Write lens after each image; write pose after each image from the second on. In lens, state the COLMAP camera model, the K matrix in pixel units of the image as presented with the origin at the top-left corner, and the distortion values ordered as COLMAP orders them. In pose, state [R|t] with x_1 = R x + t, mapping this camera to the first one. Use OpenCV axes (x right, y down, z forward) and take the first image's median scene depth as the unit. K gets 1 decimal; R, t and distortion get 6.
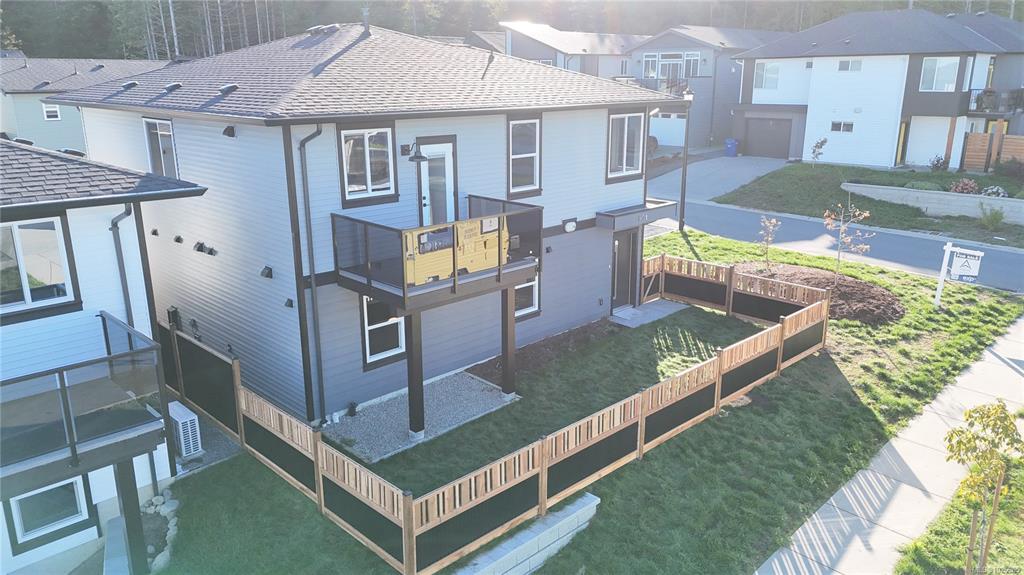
lens RADIAL K [[755.7, 0, 512.0], [0, 755.7, 287.5], [0, 0, 1]] dist [0.045317, -0.001610]
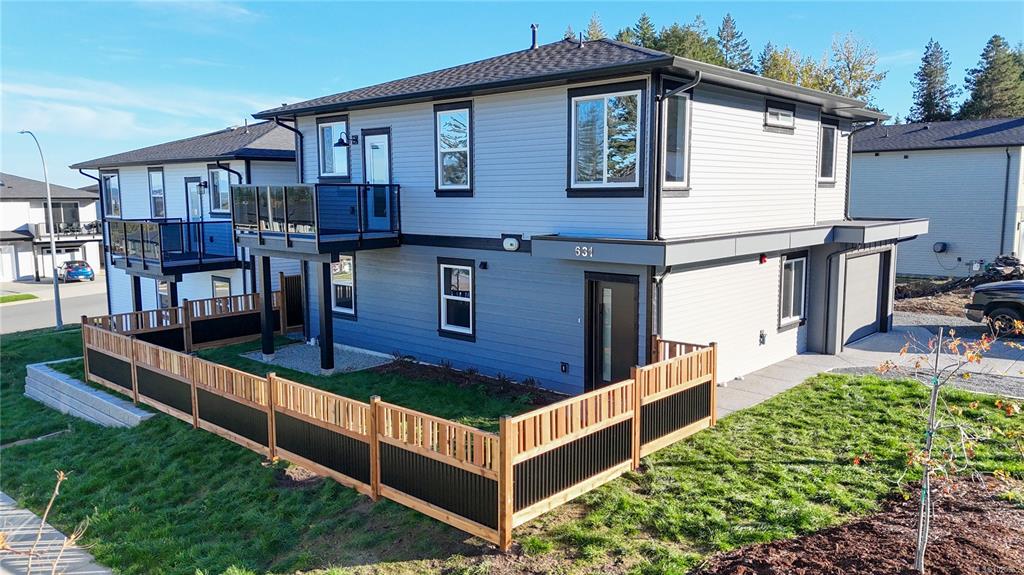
lens RADIAL K [[755.7, 0, 512.0], [0, 755.7, 287.5], [0, 0, 1]] dist [0.045317, -0.001610]
pose [[0.049950, 0.130152, -0.990235, 0.868796], [-0.264759, 0.957727, 0.112524, -0.127616], [0.963020, 0.256554, 0.082297, 0.964142]]
